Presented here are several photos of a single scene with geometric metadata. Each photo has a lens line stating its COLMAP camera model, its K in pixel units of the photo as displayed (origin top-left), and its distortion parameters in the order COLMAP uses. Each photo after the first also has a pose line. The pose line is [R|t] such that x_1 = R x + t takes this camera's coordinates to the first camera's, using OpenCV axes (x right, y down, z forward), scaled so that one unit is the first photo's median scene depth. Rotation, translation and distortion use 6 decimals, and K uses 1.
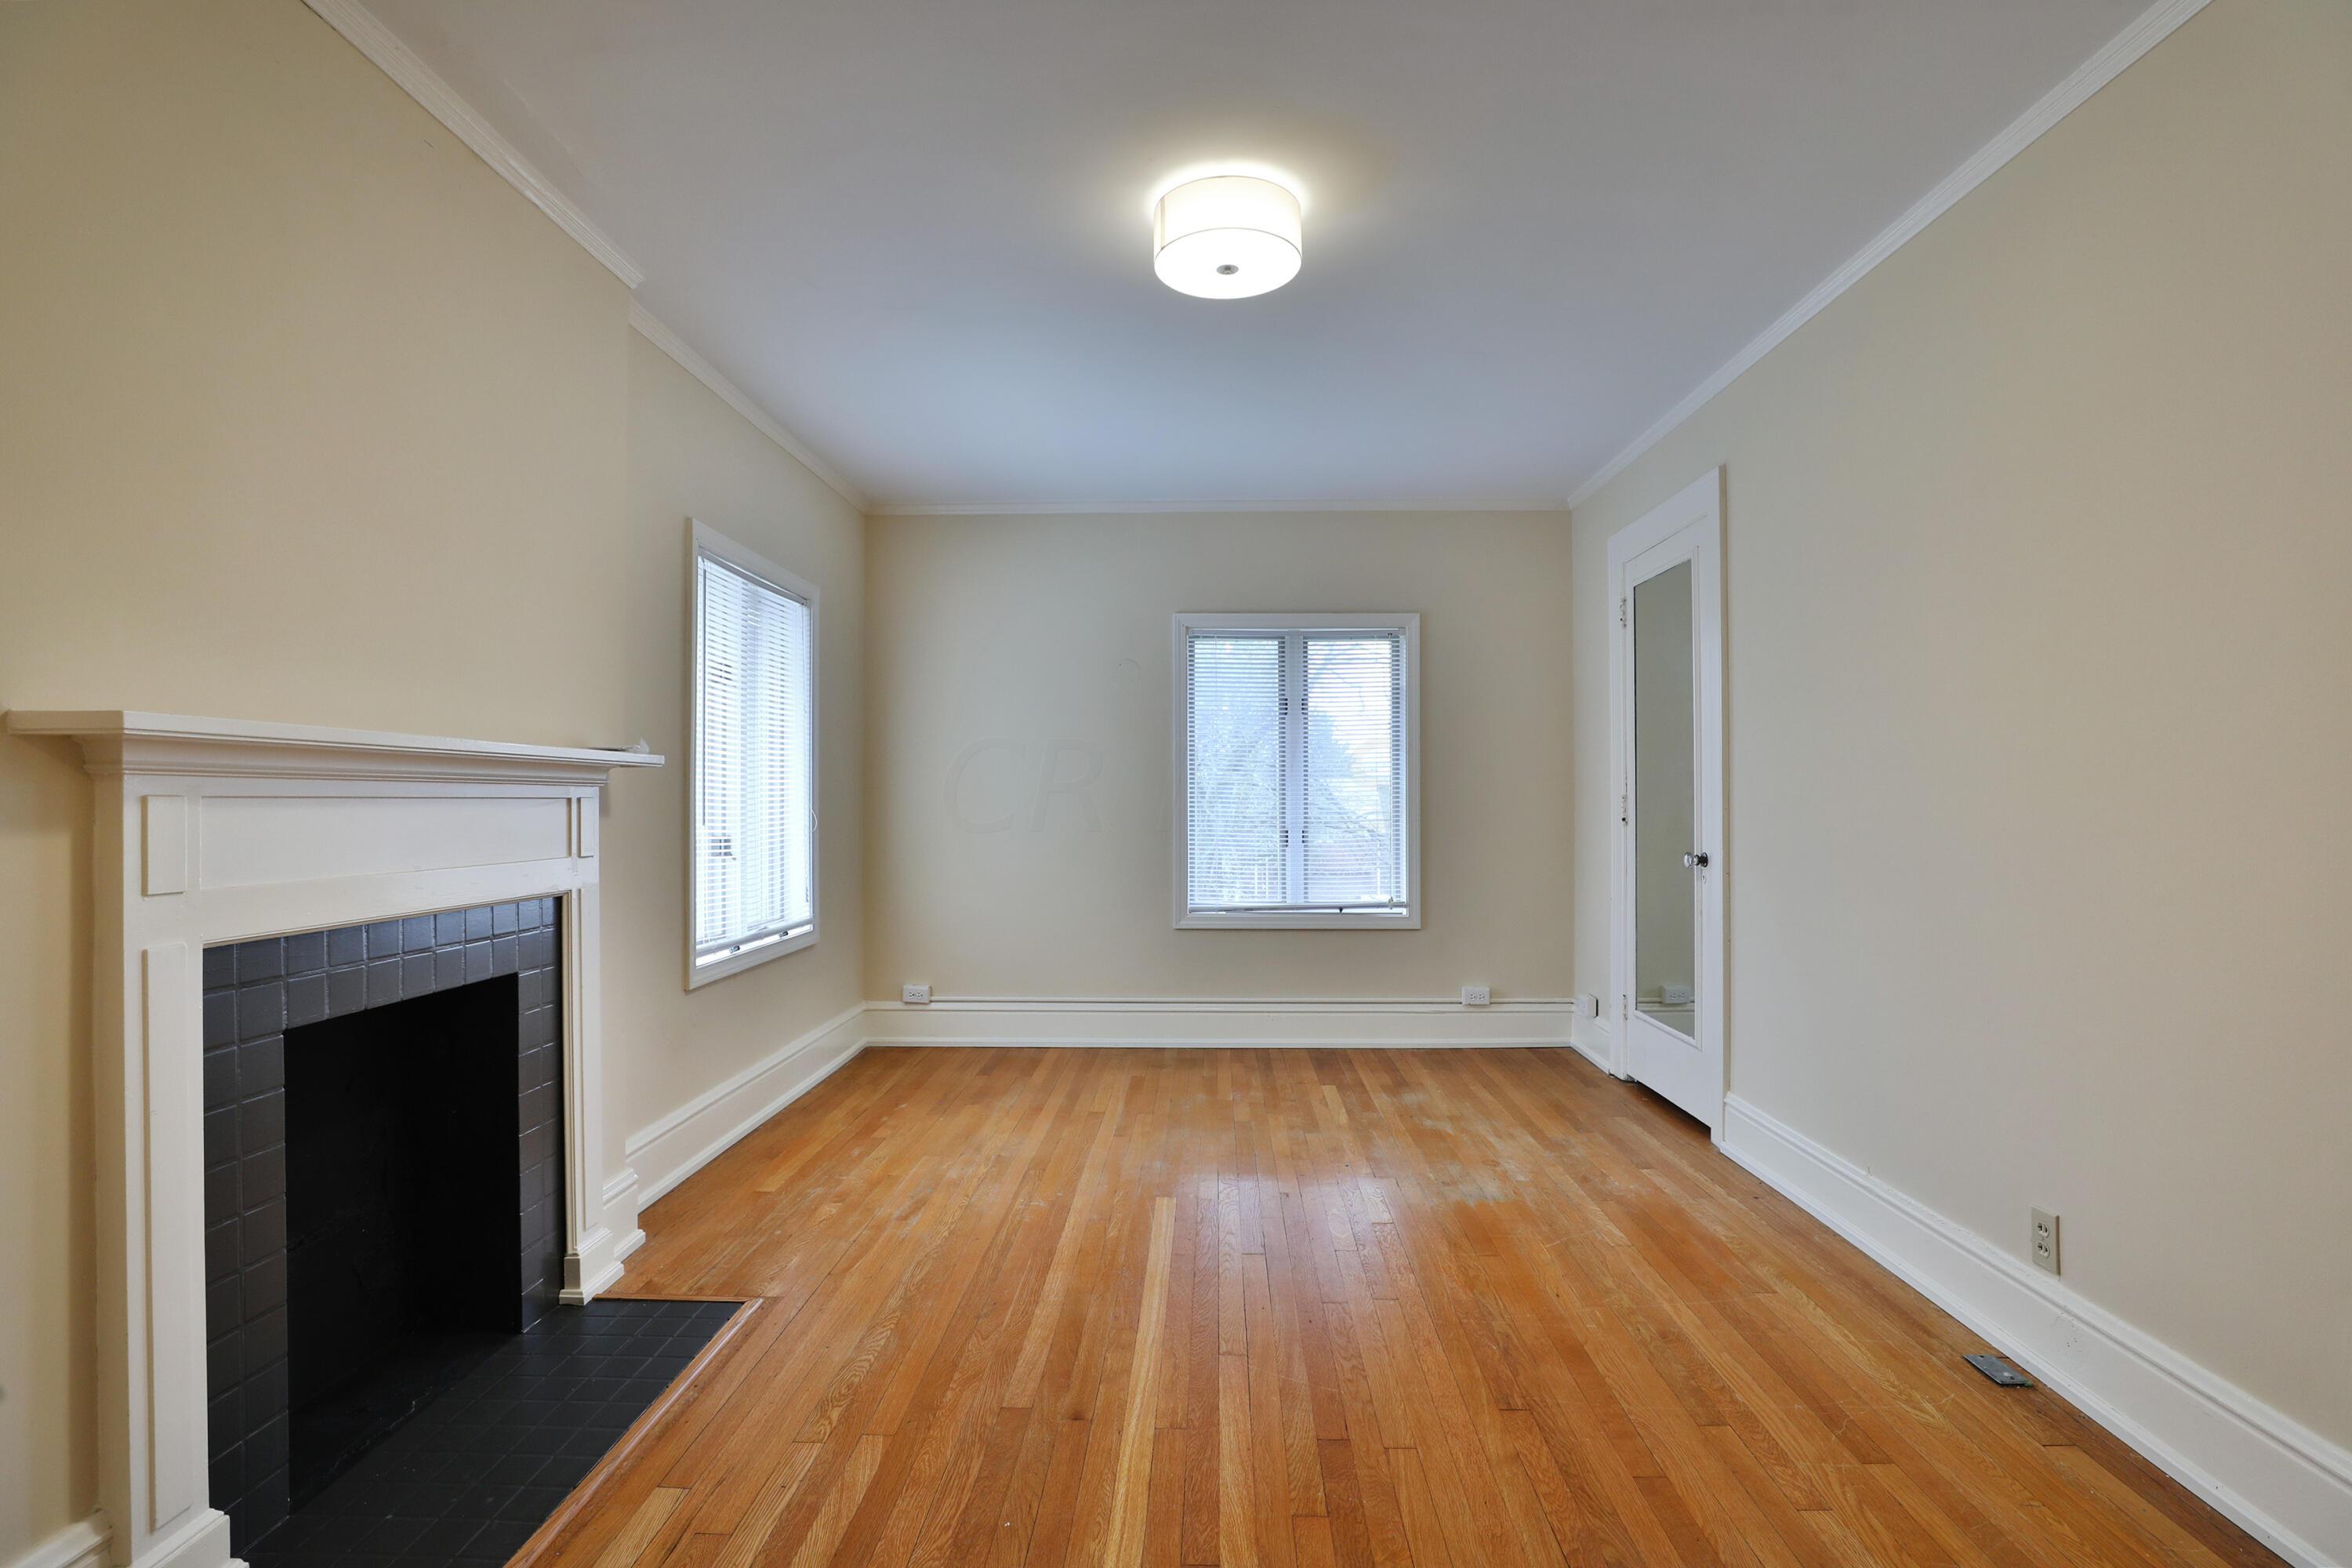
lens RADIAL K [[1111.1, 0, 1171.6], [0, 1111.1, 800.0], [0, 0, 1]] dist [-0.029832, 0.000811]
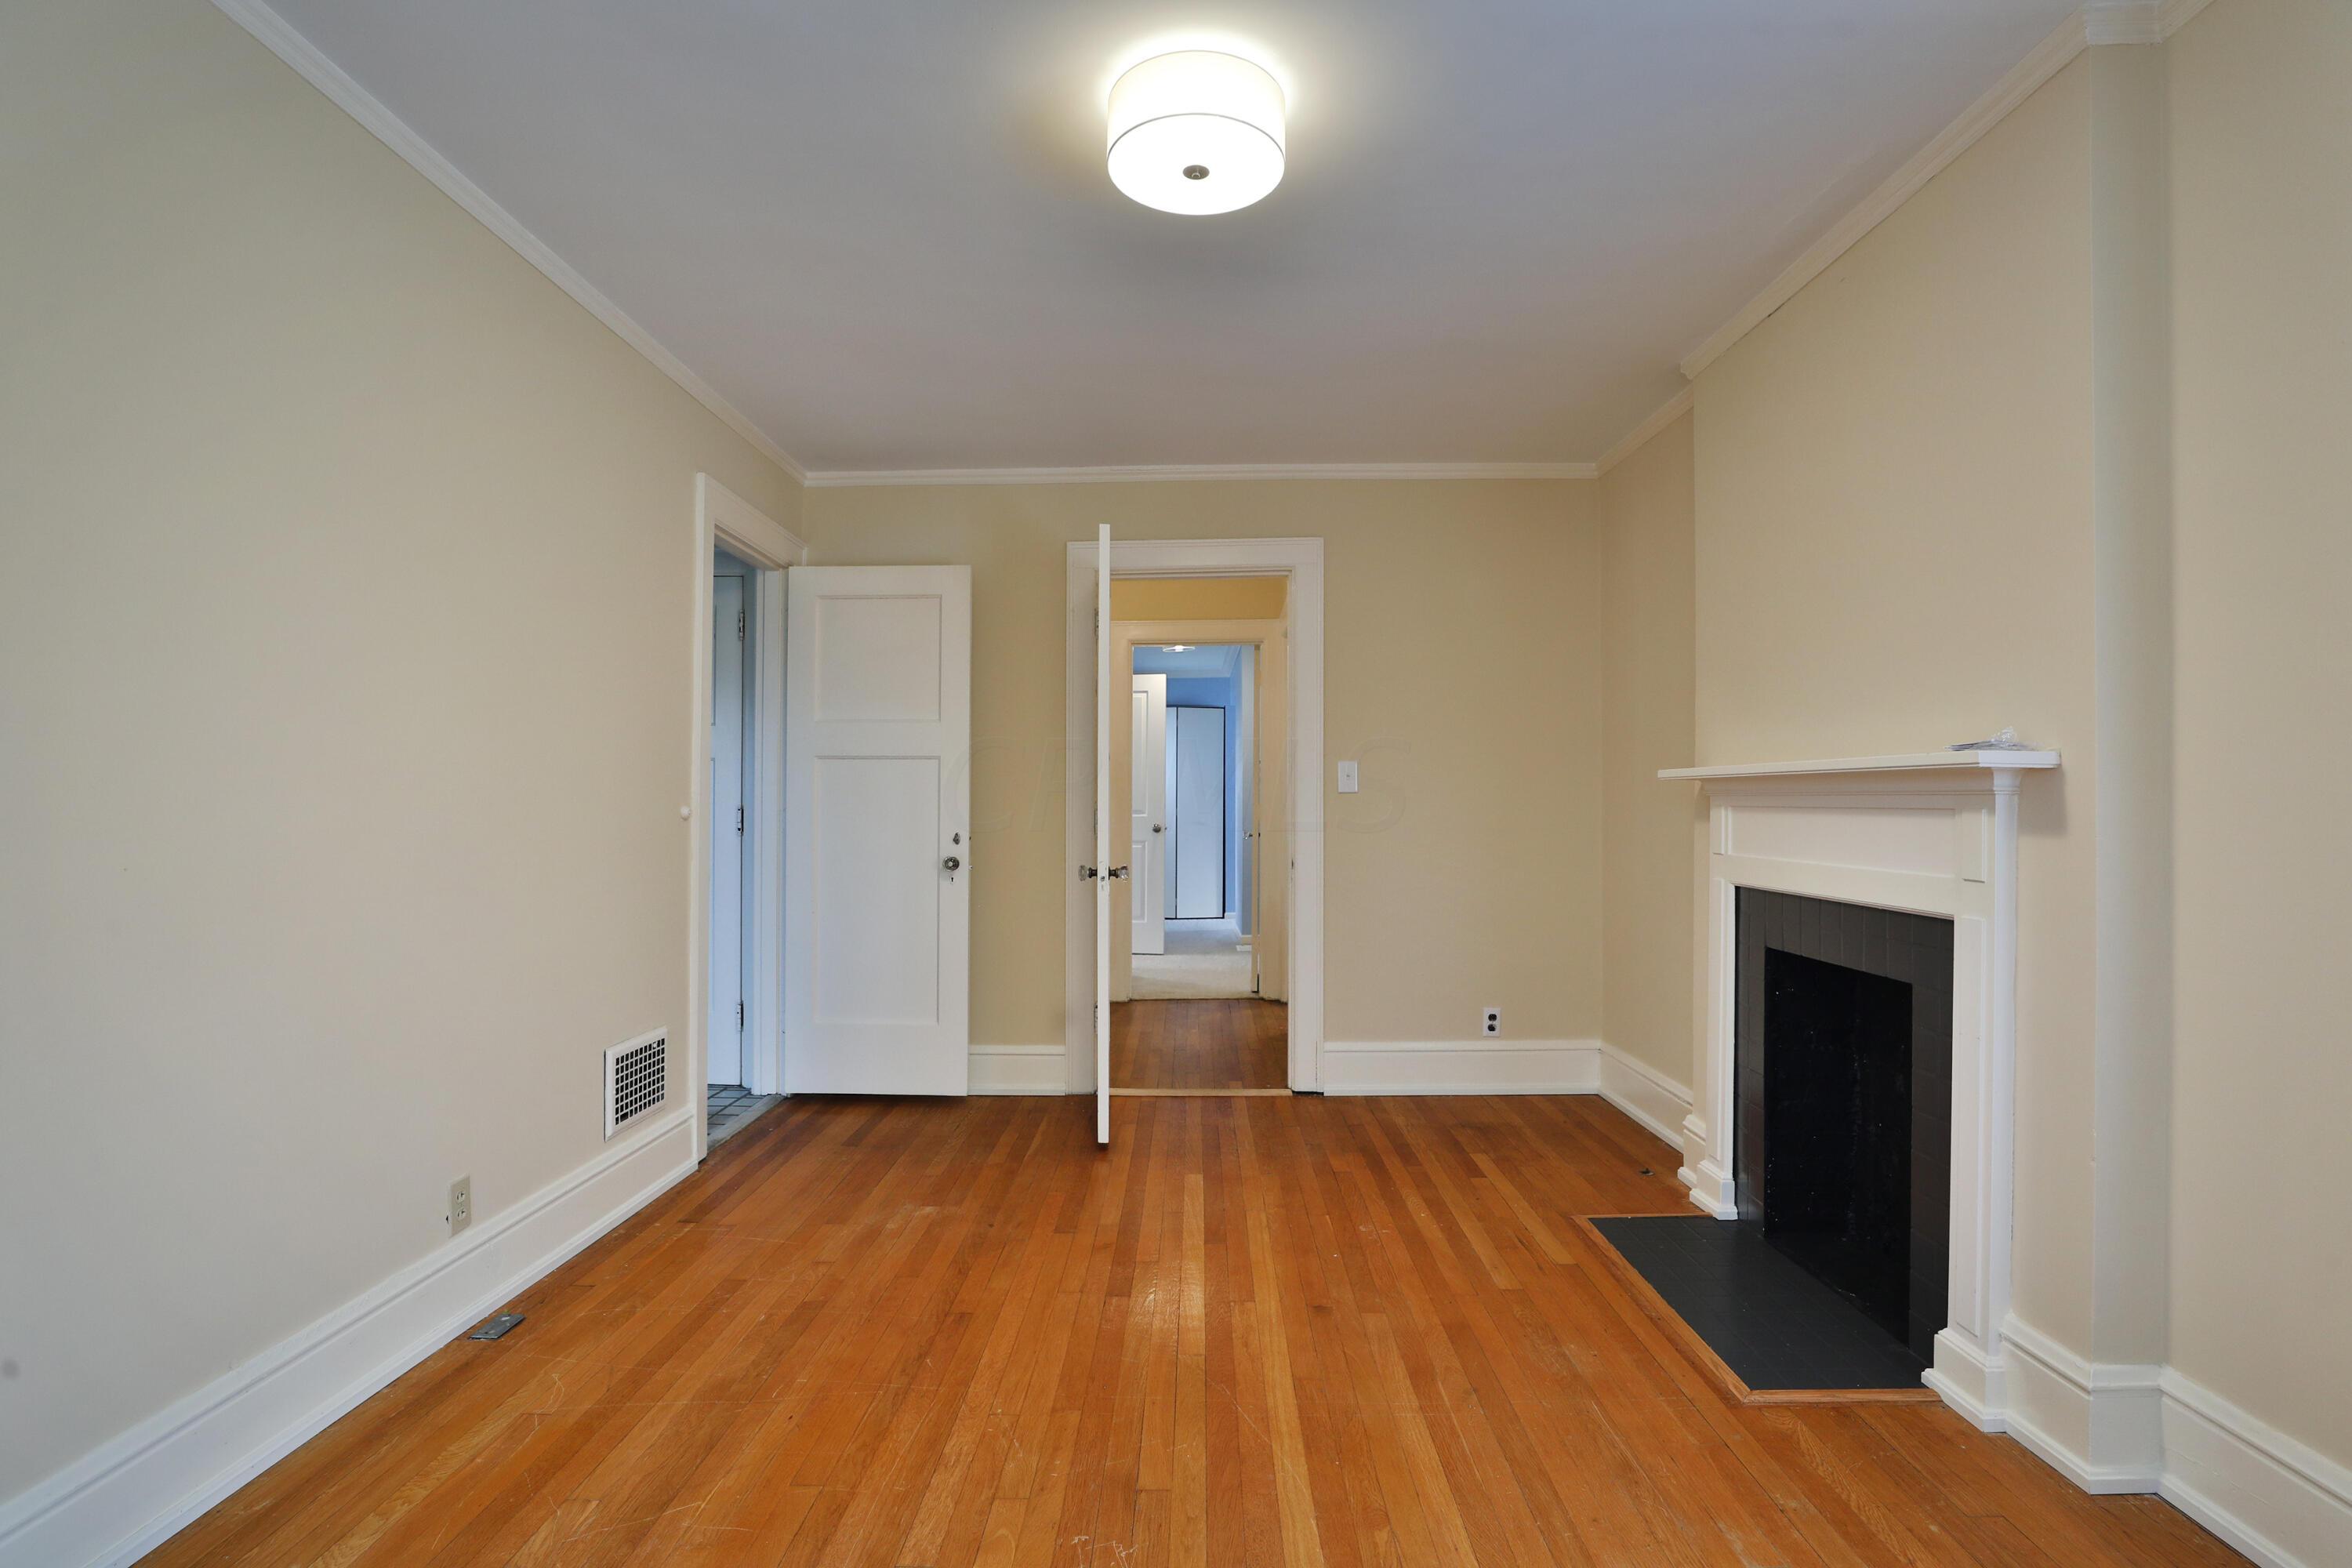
lens RADIAL K [[1141.1, 0, 1172.7], [0, 1141.1, 795.8], [0, 0, 1]] dist [-0.000569, -0.000260]
pose [[-0.999831, -0.001292, -0.018336, 0.102858], [-0.001214, 0.999990, -0.004266, -0.009434], [0.018341, -0.004243, -0.999823, 2.276789]]
